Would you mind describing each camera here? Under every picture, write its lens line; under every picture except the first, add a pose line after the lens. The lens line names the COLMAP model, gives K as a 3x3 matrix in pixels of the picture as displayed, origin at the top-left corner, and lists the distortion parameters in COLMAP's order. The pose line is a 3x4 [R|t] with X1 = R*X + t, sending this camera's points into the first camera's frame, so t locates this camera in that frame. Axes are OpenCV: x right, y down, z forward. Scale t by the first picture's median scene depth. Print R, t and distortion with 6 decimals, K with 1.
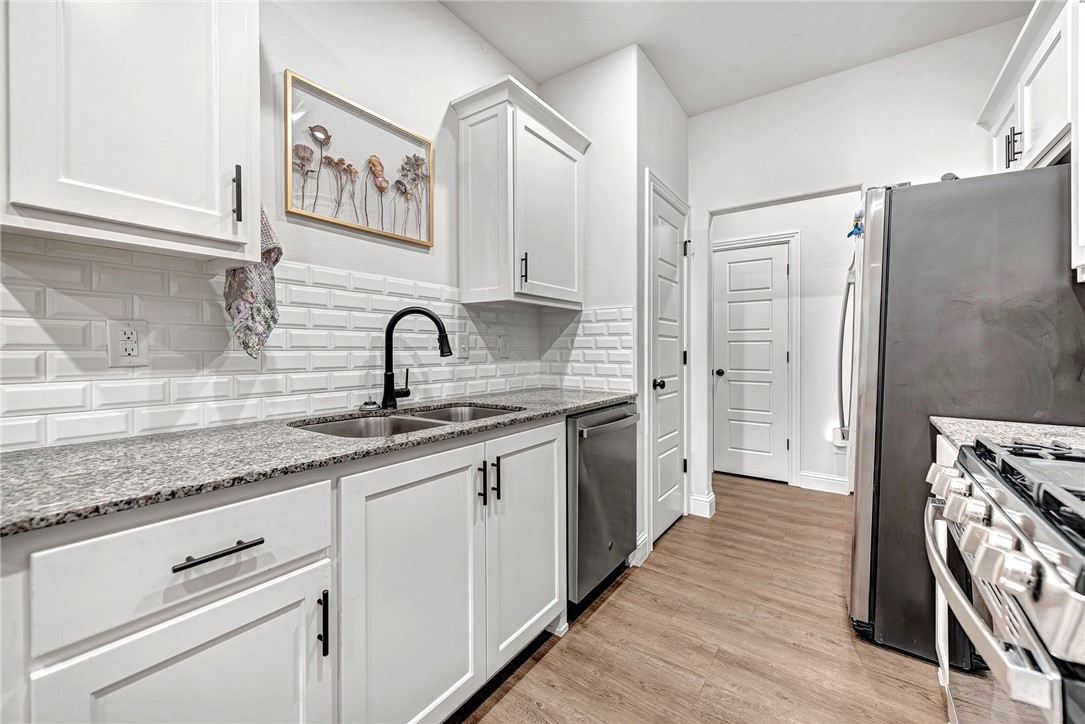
lens RADIAL K [[435.7, 0, 547.7], [0, 435.7, 354.4], [0, 0, 1]] dist [0.013570, -0.002600]
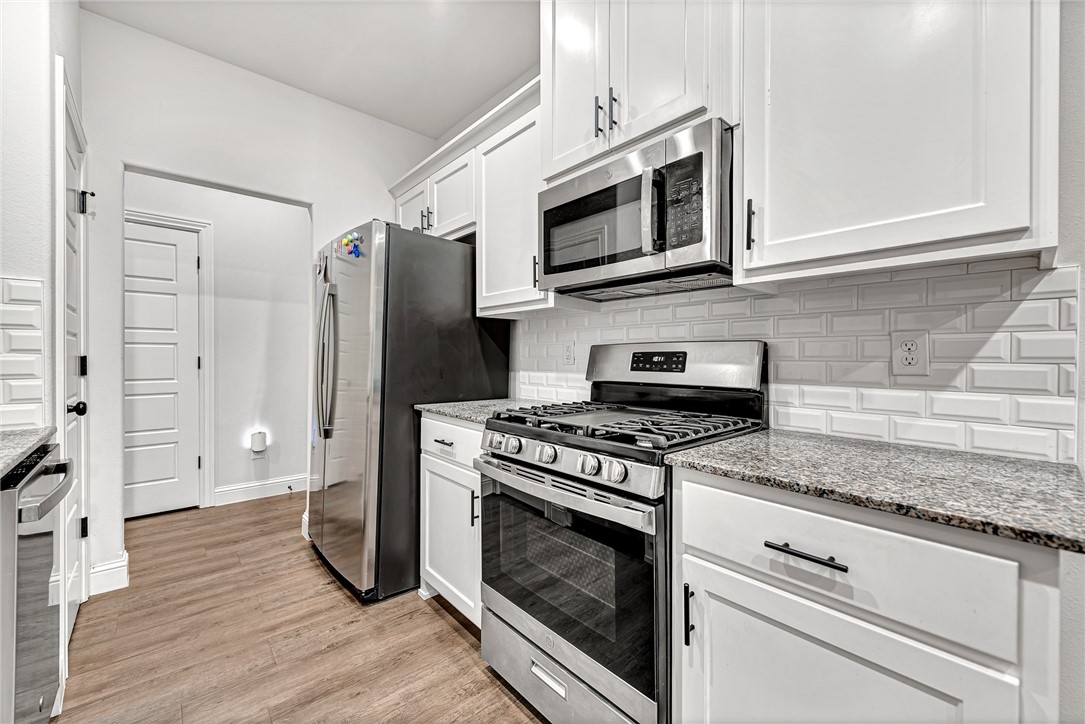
lens RADIAL K [[435.7, 0, 533.0], [0, 435.7, 358.7], [0, 0, 1]] dist [0.013570, -0.002600]
pose [[0.246572, -0.005765, 0.969107, -0.199507], [0.005472, 0.999975, 0.004557, -0.003342], [-0.969109, 0.004179, 0.246597, 0.196033]]
